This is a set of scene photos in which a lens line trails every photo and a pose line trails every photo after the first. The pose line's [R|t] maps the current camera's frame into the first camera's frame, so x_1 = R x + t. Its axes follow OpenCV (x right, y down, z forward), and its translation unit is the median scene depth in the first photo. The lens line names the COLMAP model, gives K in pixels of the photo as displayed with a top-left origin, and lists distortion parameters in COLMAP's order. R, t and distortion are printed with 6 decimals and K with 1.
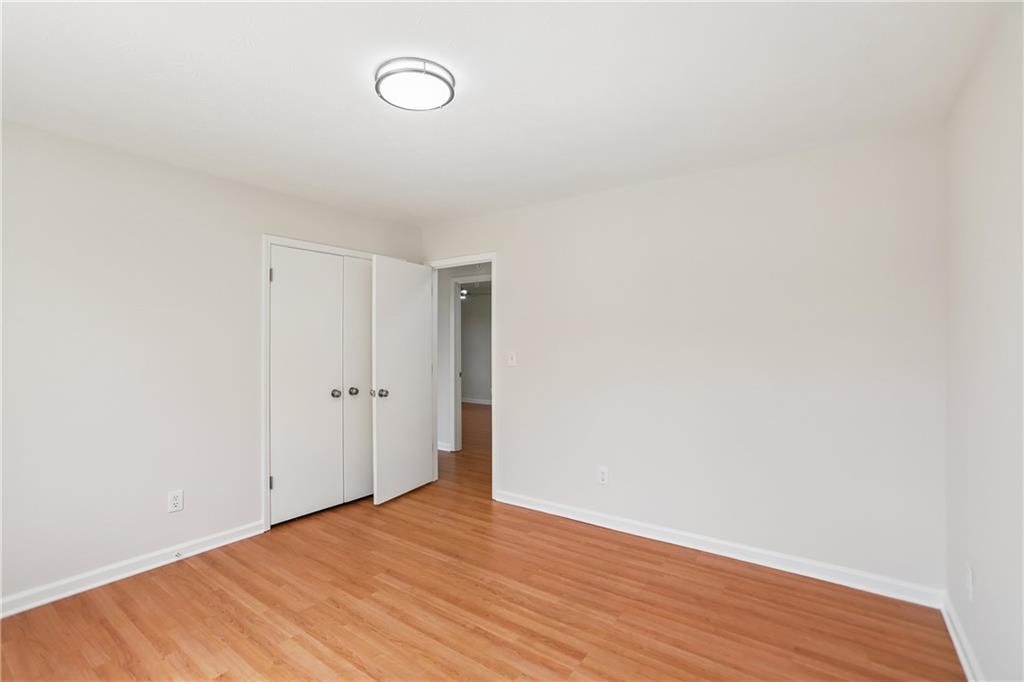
lens RADIAL K [[462.7, 0, 508.0], [0, 462.7, 344.3], [0, 0, 1]] dist [-0.083604, 0.033898]
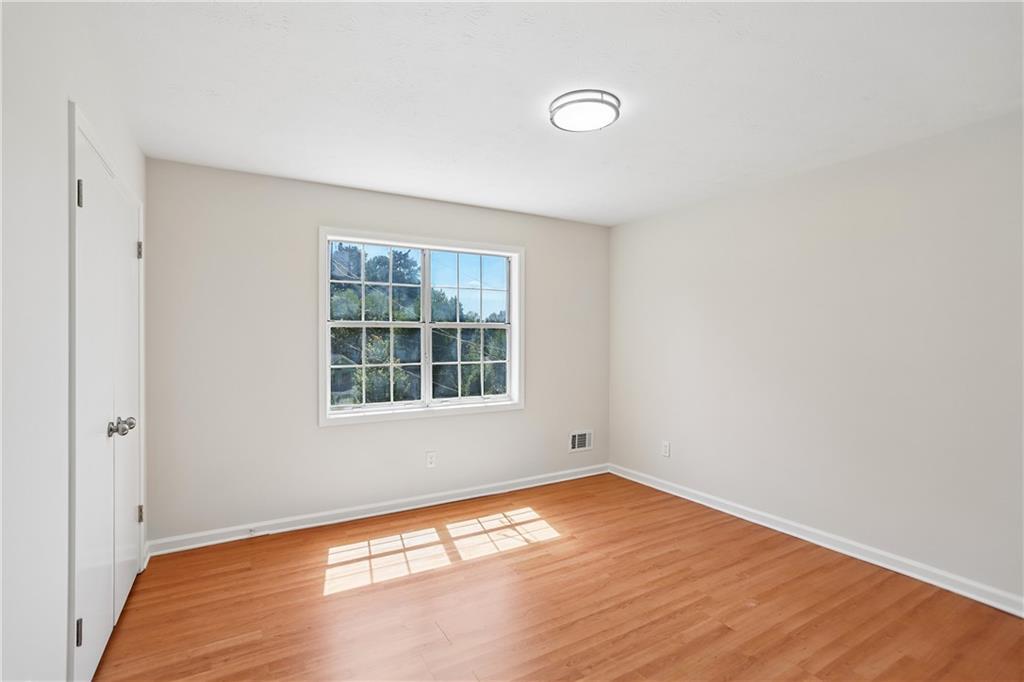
lens RADIAL K [[466.2, 0, 512.0], [0, 466.2, 341.0], [0, 0, 1]] dist [-0.069014, 0.035819]
pose [[-0.399453, 0.003464, -0.916747, 0.761769], [-0.001933, 0.999987, 0.004620, 0.001910], [0.916751, 0.003617, -0.399442, 1.233074]]
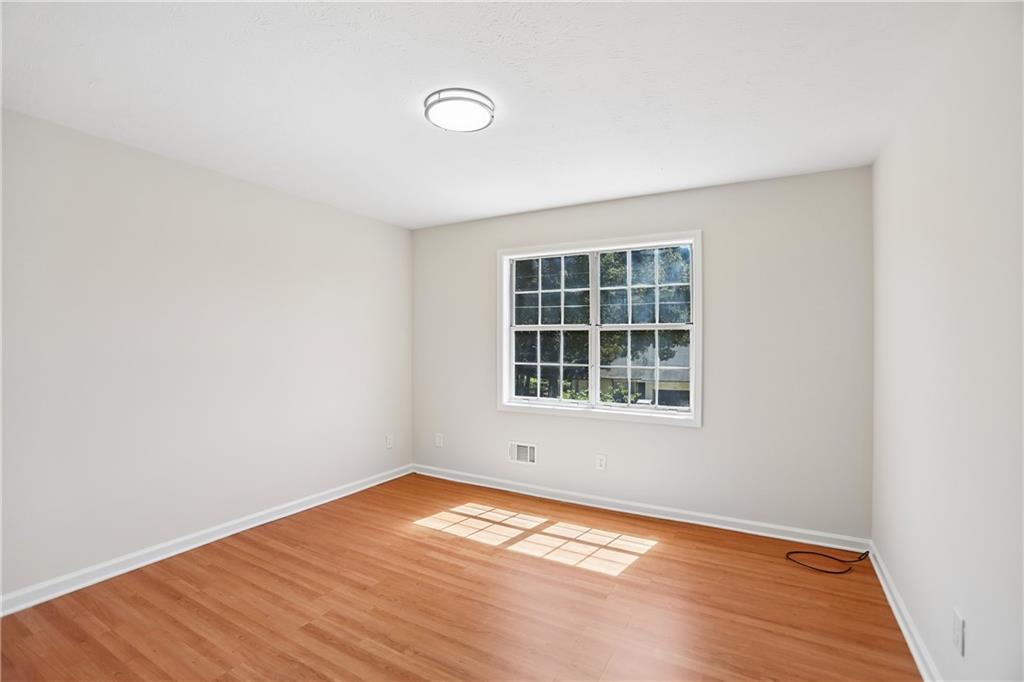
lens RADIAL K [[462.7, 0, 508.0], [0, 462.7, 344.3], [0, 0, 1]] dist [-0.083604, 0.033898]
pose [[-0.993893, -0.005169, -0.110229, -0.182430], [-0.006427, 0.999918, 0.011054, -0.002707], [0.110163, 0.011695, -0.993845, 1.933744]]
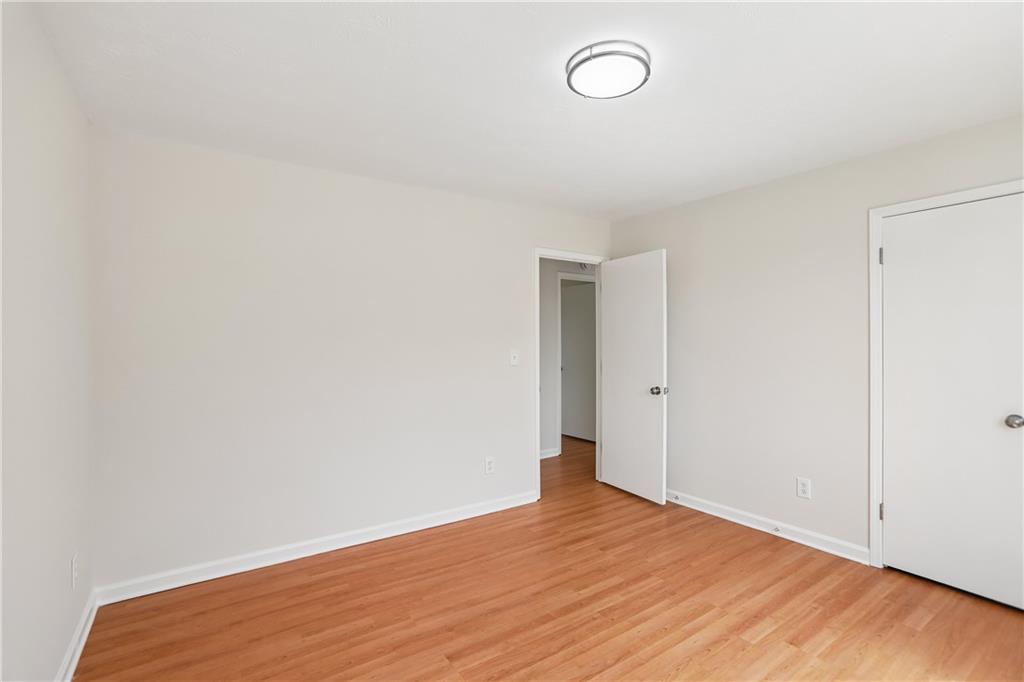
lens RADIAL K [[462.7, 0, 508.0], [0, 462.7, 344.3], [0, 0, 1]] dist [-0.083604, 0.033898]
pose [[0.336923, -0.000899, 0.941532, -1.141020], [0.009487, 0.999952, -0.002440, 0.008286], [-0.941484, 0.009755, 0.336915, 0.854006]]
